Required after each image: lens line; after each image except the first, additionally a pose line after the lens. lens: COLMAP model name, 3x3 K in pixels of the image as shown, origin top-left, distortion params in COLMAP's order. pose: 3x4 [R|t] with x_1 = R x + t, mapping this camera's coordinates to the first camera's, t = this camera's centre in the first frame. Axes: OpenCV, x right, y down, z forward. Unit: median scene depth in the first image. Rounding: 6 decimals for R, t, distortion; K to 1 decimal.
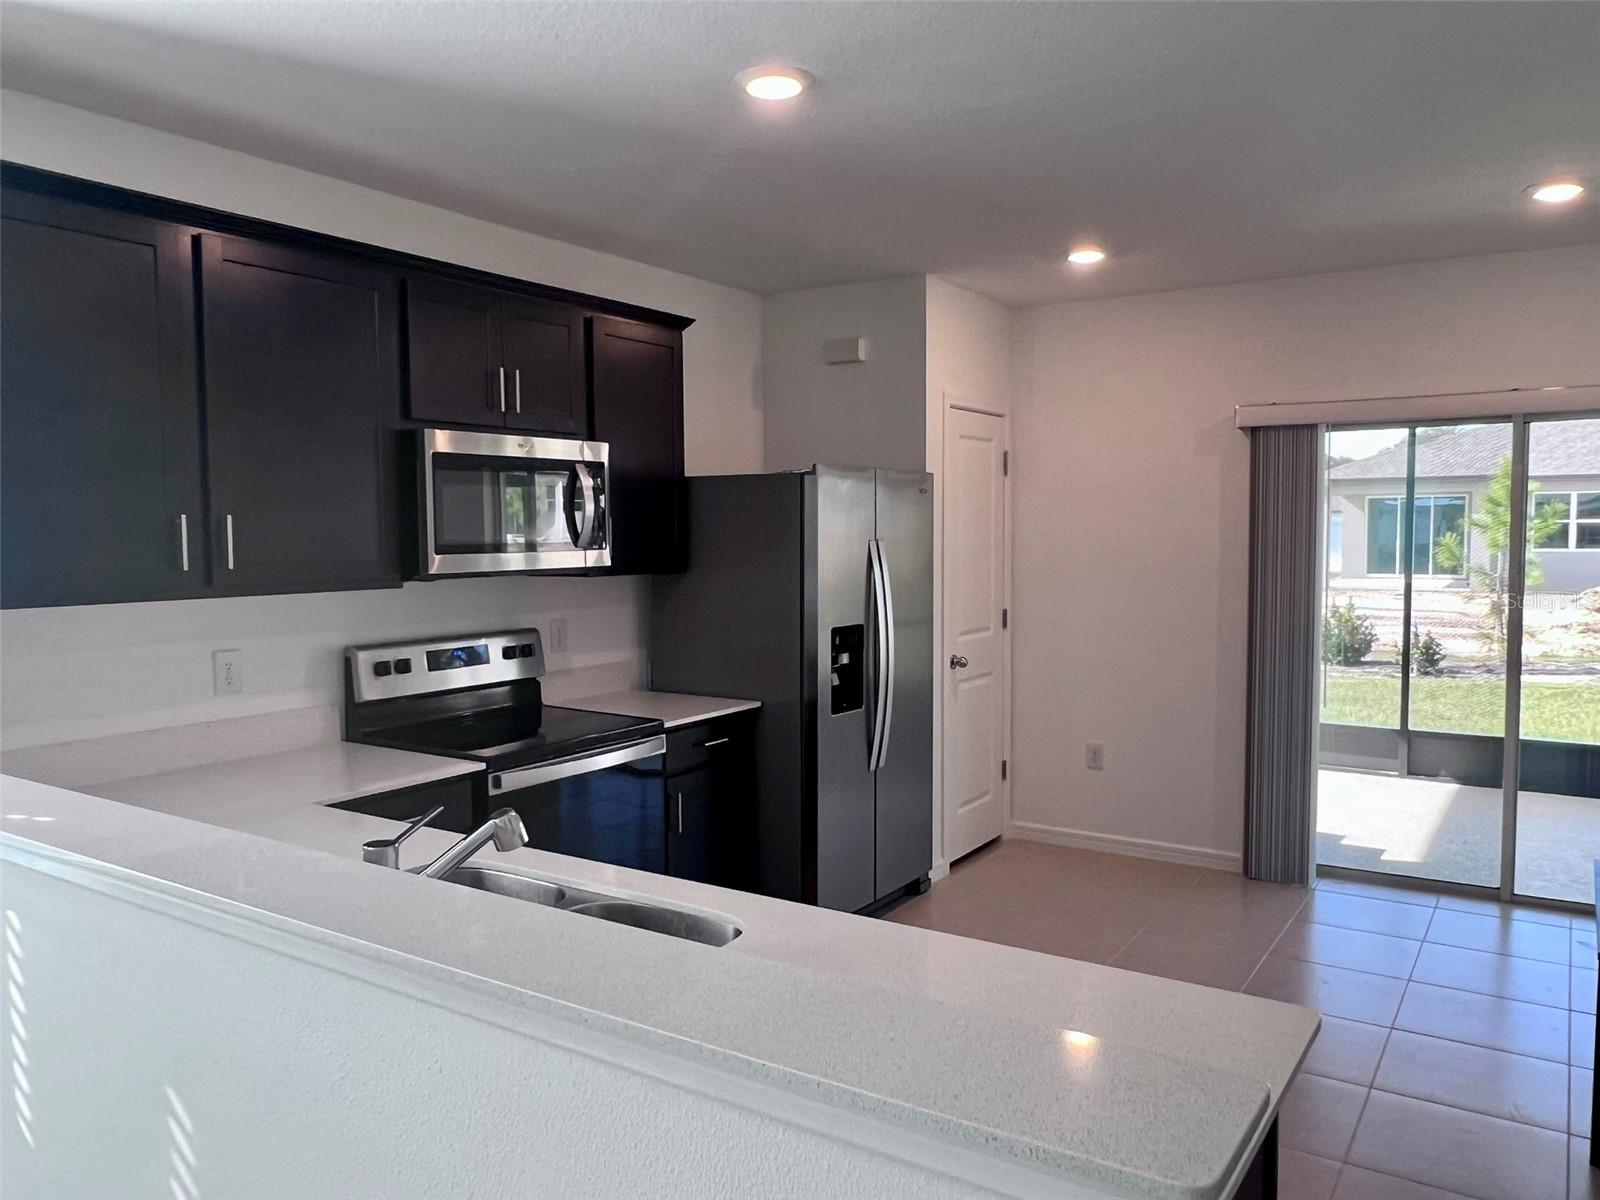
lens RADIAL K [[1194.6, 0, 782.6], [0, 1194.6, 603.8], [0, 0, 1]] dist [0.006264, 0.008193]
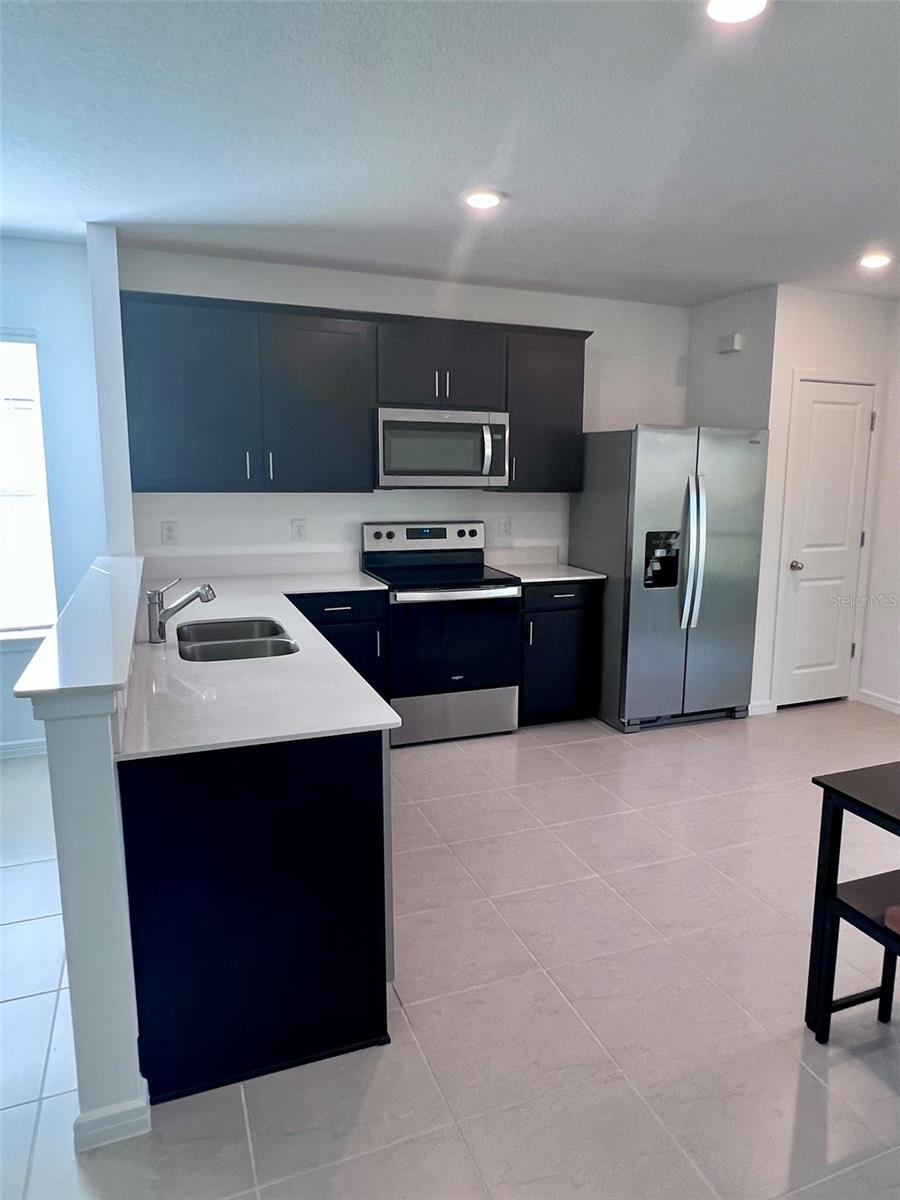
lens RADIAL K [[778.8, 0, 455.4], [0, 778.8, 596.5], [0, 0, 1]] dist [-0.001565, -0.001071]
pose [[0.830369, 0.112157, -0.545810, 0.382401], [-0.055533, 0.991314, 0.119217, -0.003360], [0.554440, -0.068683, 0.829384, 0.020574]]
